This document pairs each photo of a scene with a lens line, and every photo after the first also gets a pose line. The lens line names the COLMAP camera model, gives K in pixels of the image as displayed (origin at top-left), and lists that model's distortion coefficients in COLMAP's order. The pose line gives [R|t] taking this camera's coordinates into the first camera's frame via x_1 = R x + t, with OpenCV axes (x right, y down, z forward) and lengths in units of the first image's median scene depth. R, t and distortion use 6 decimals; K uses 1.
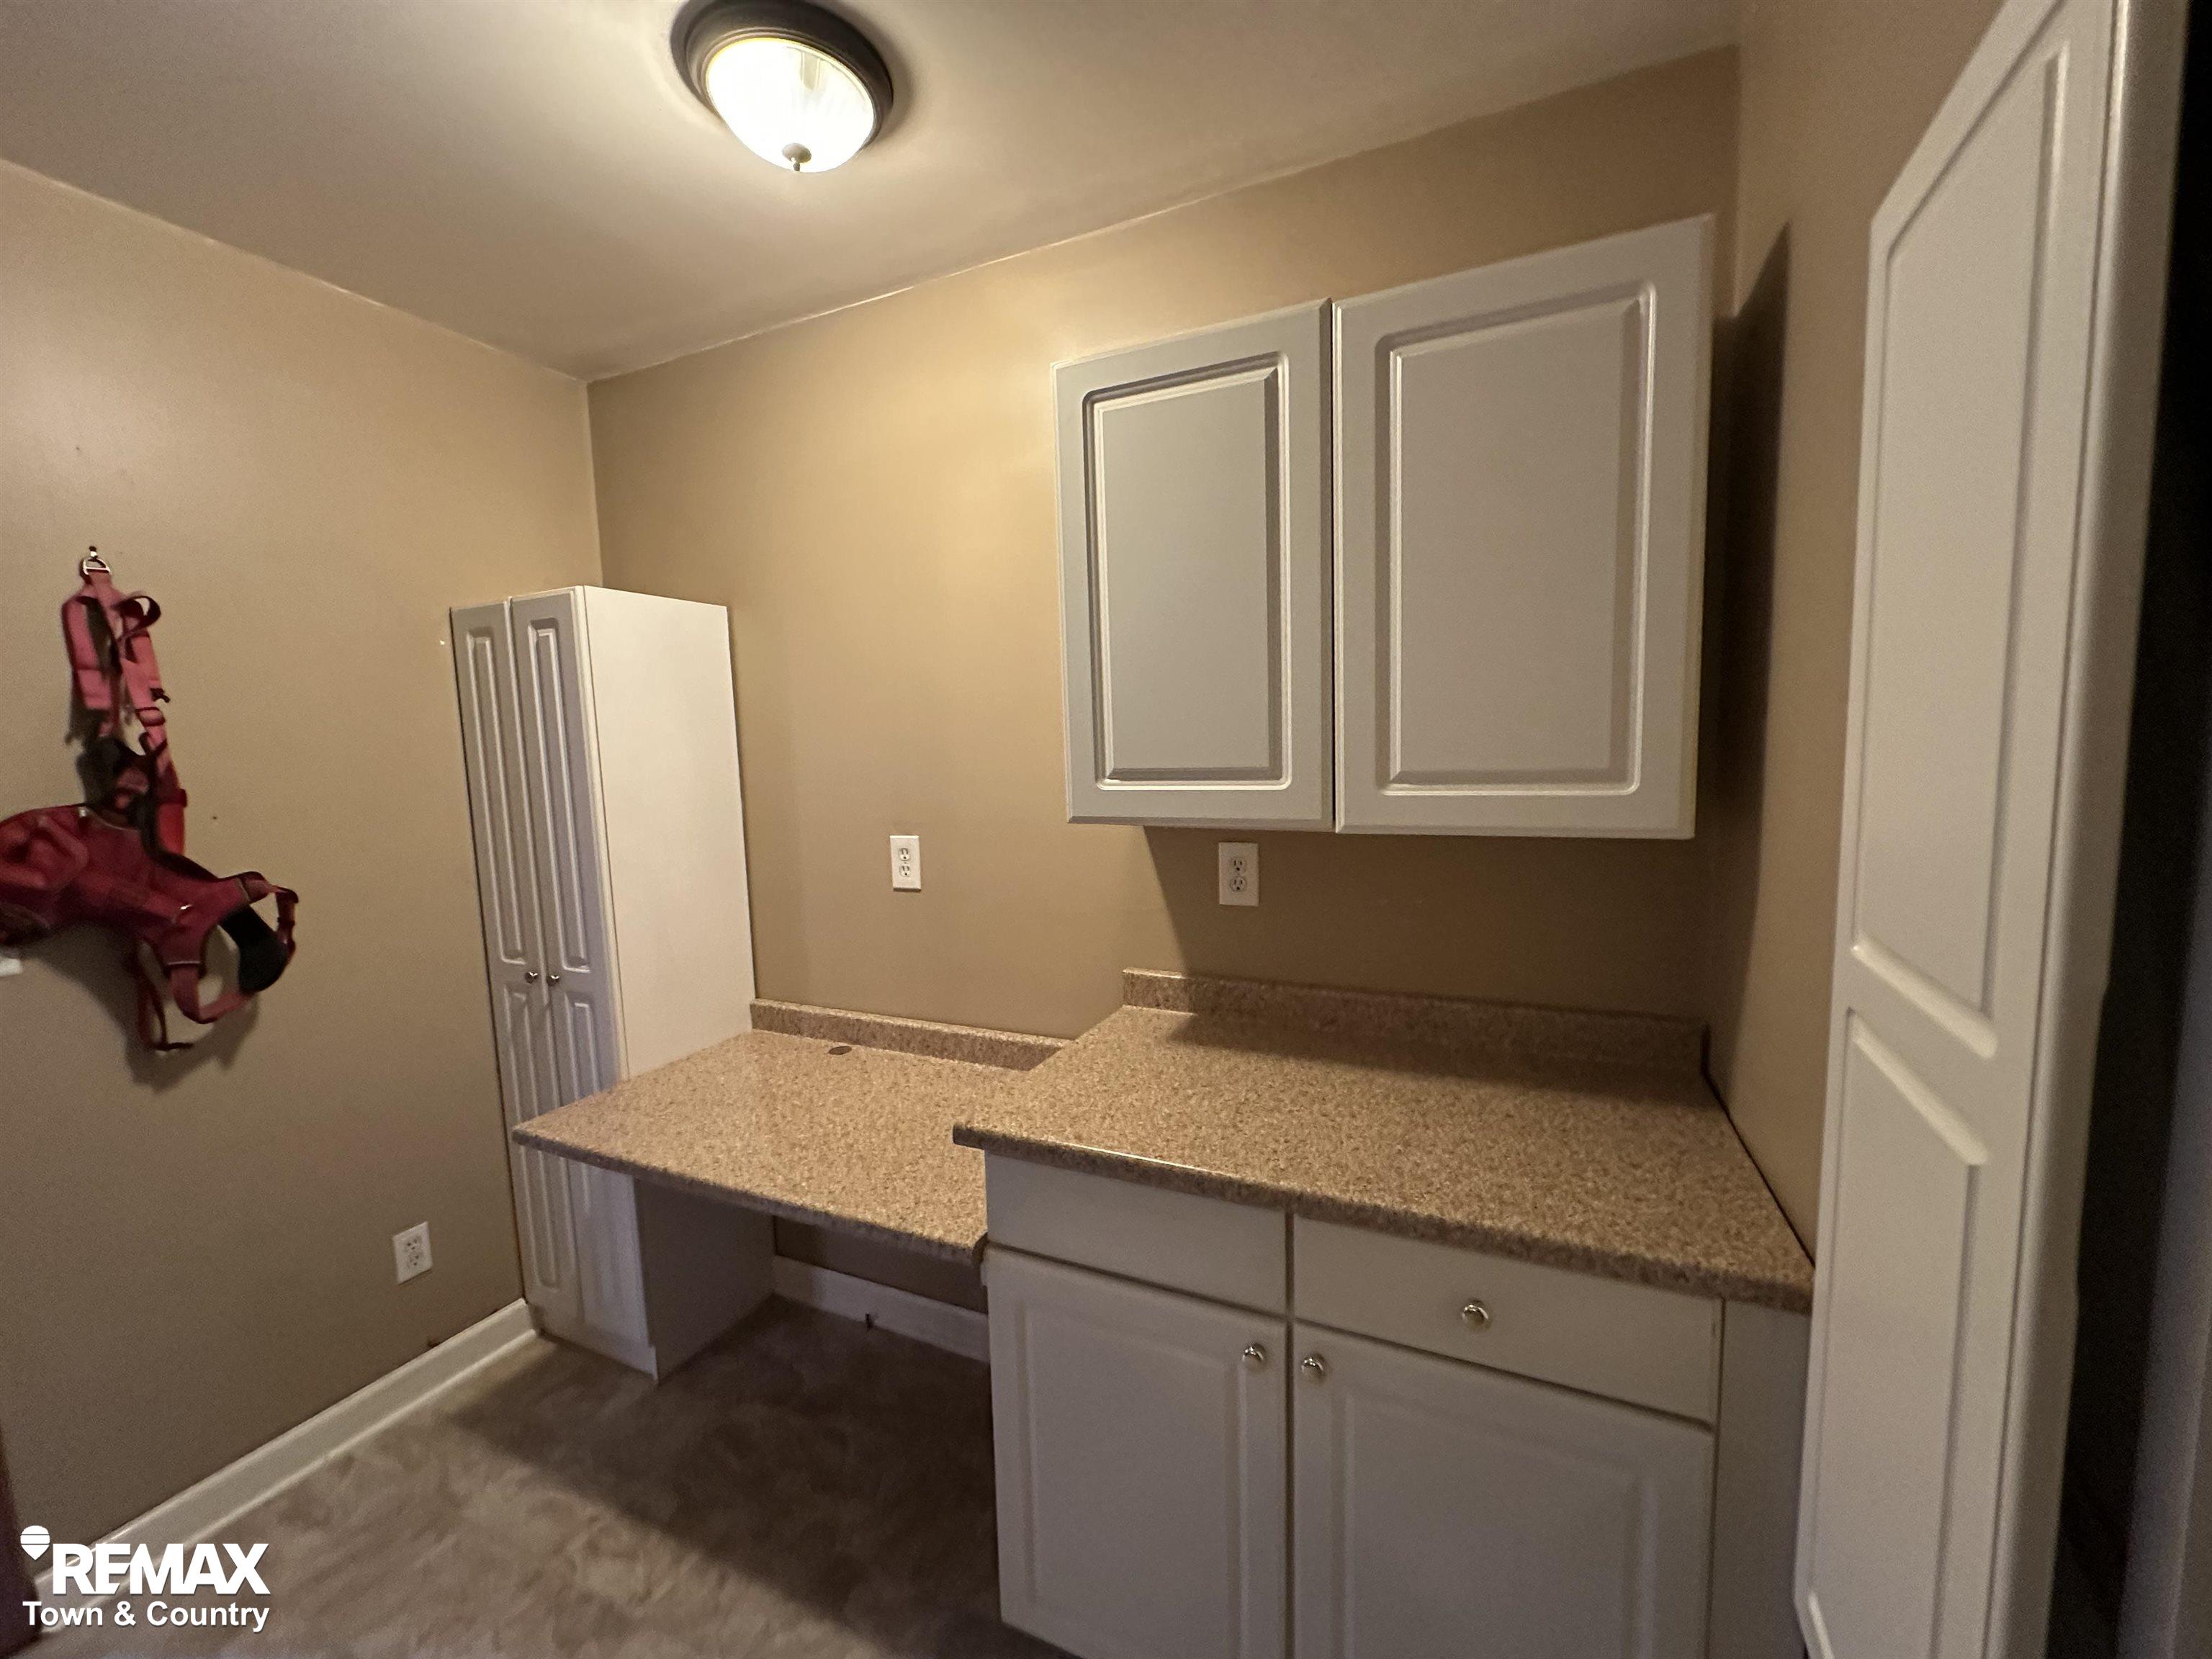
lens RADIAL K [[875.1, 0, 1106.0], [0, 875.1, 829.5], [0, 0, 1]] dist [-0.002192, 0.000153]
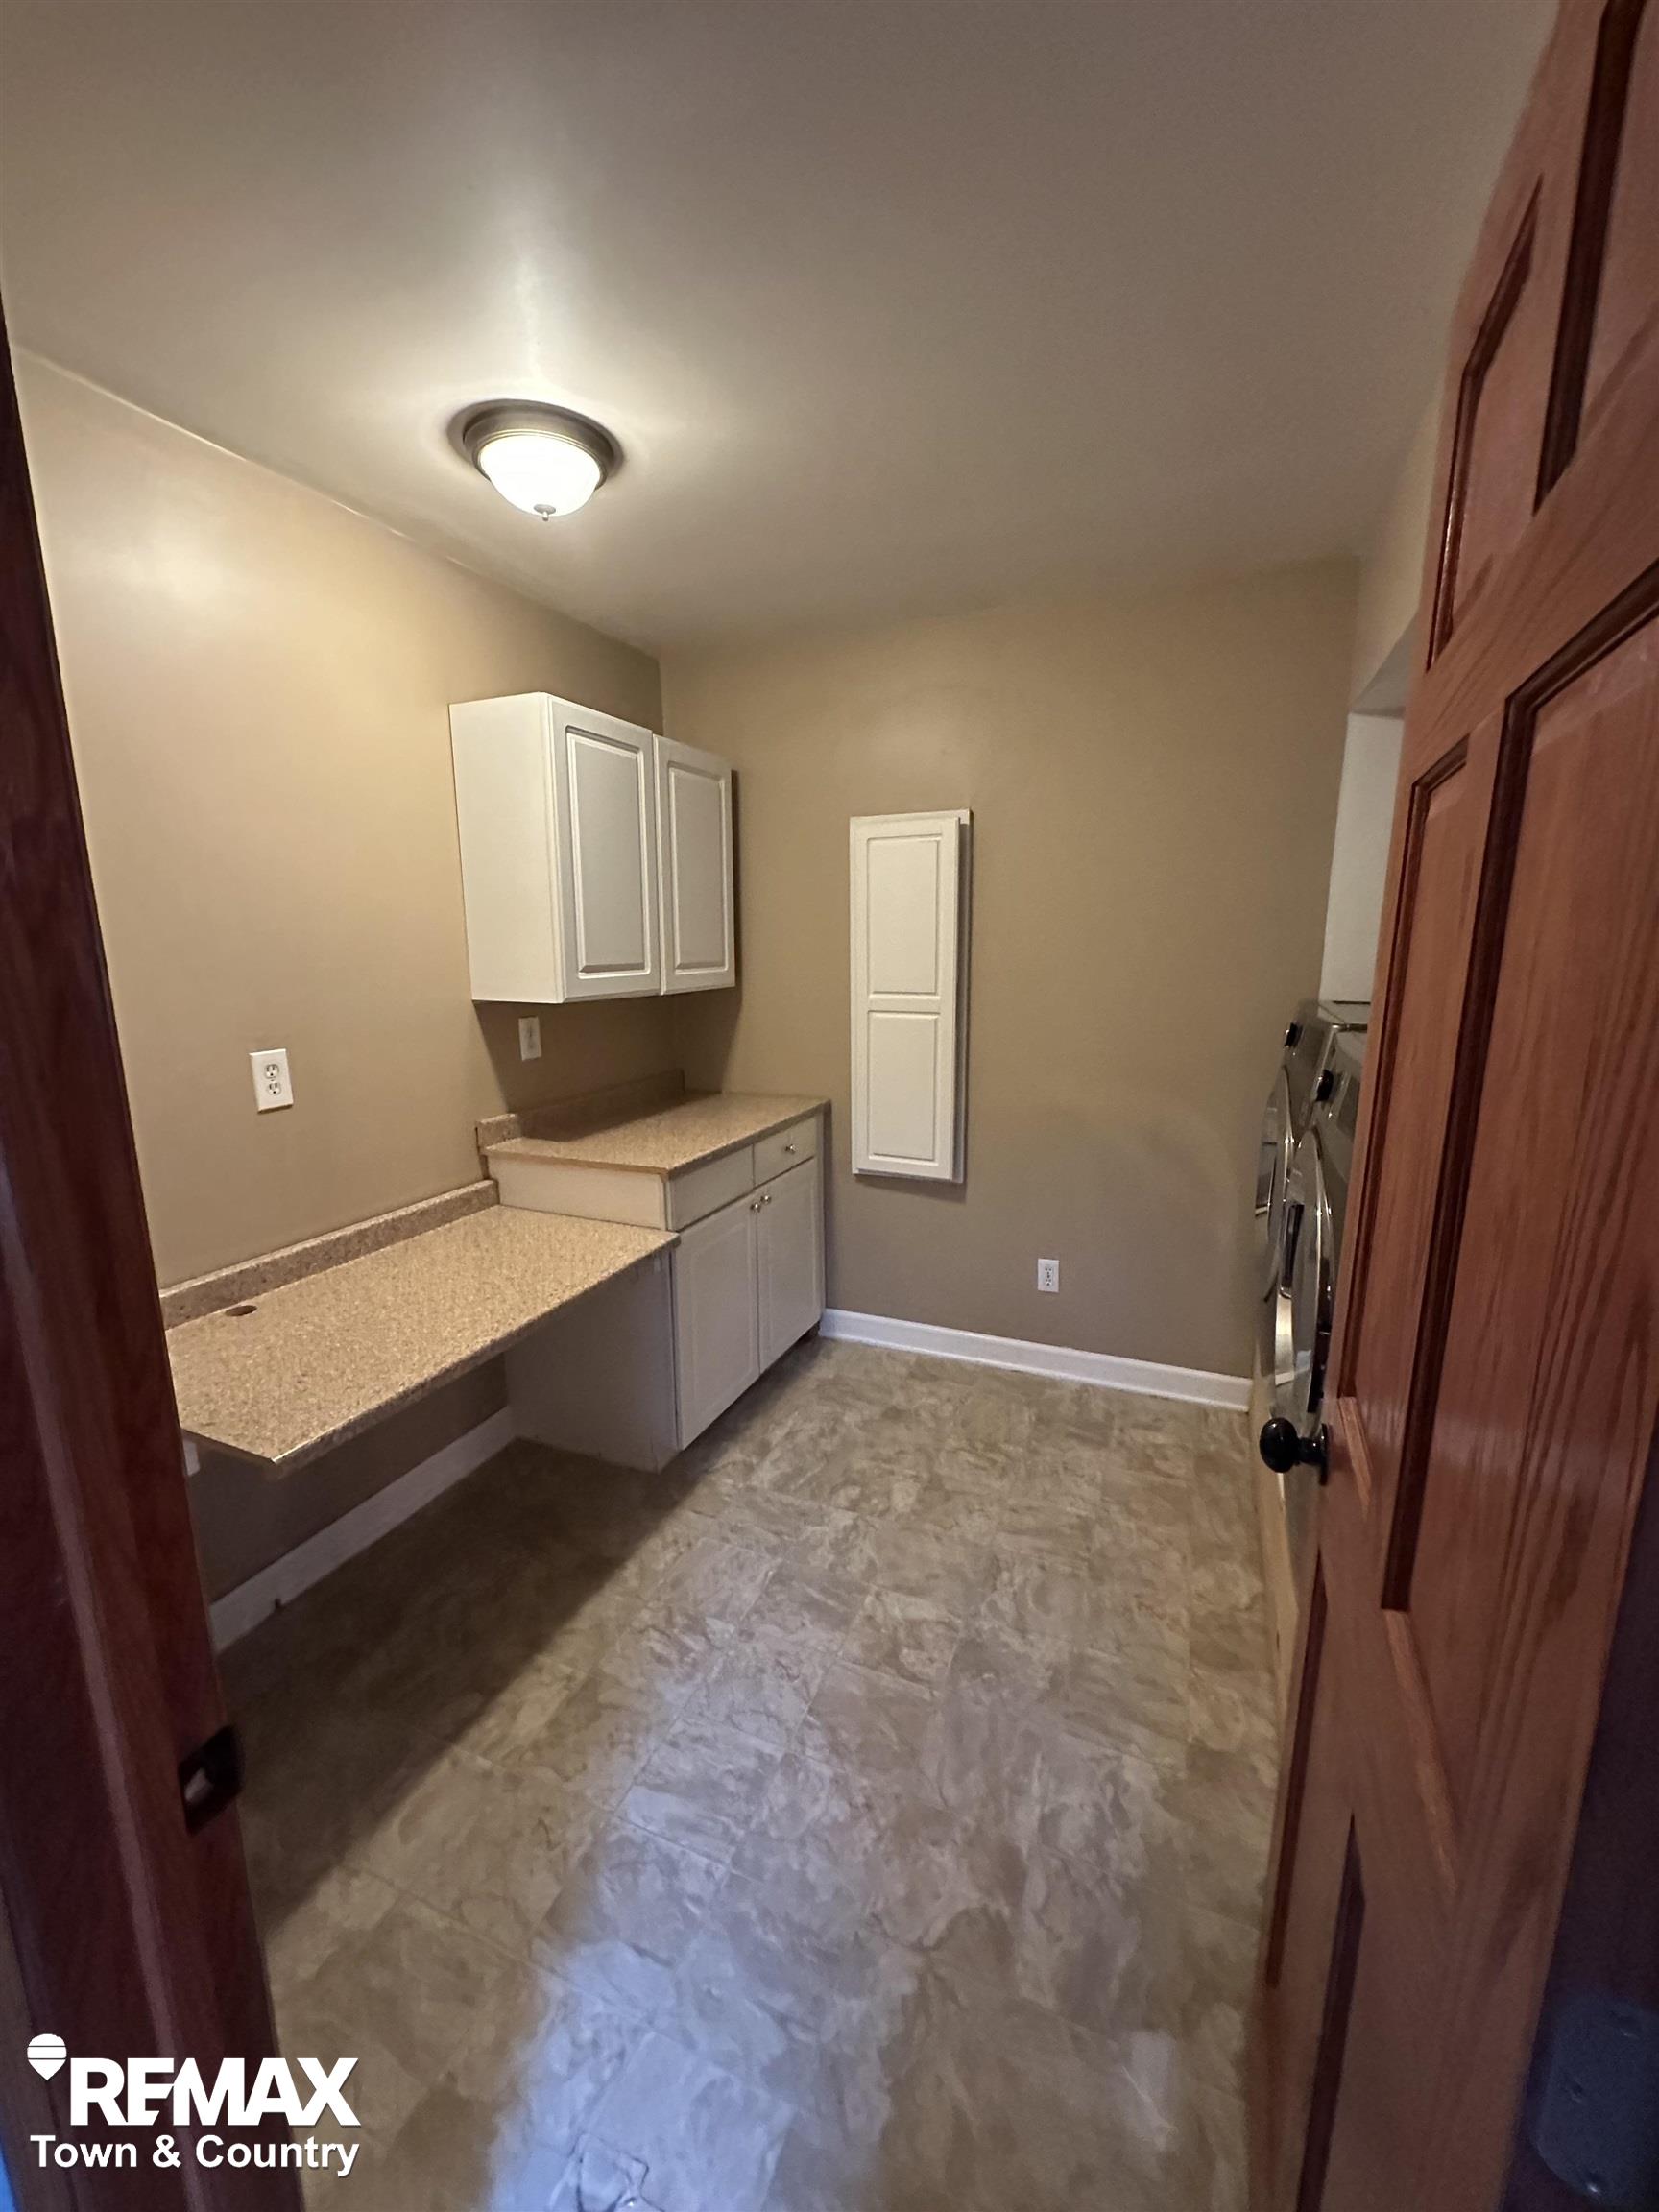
lens RADIAL K [[875.1, 0, 829.5], [0, 875.1, 1106.0], [0, 0, 1]] dist [-0.002192, 0.000153]
pose [[-0.026108, -0.164348, 0.986057, -1.389842], [0.107953, 0.980161, 0.166223, -0.030105], [-0.993813, 0.110788, -0.007848, 0.506963]]
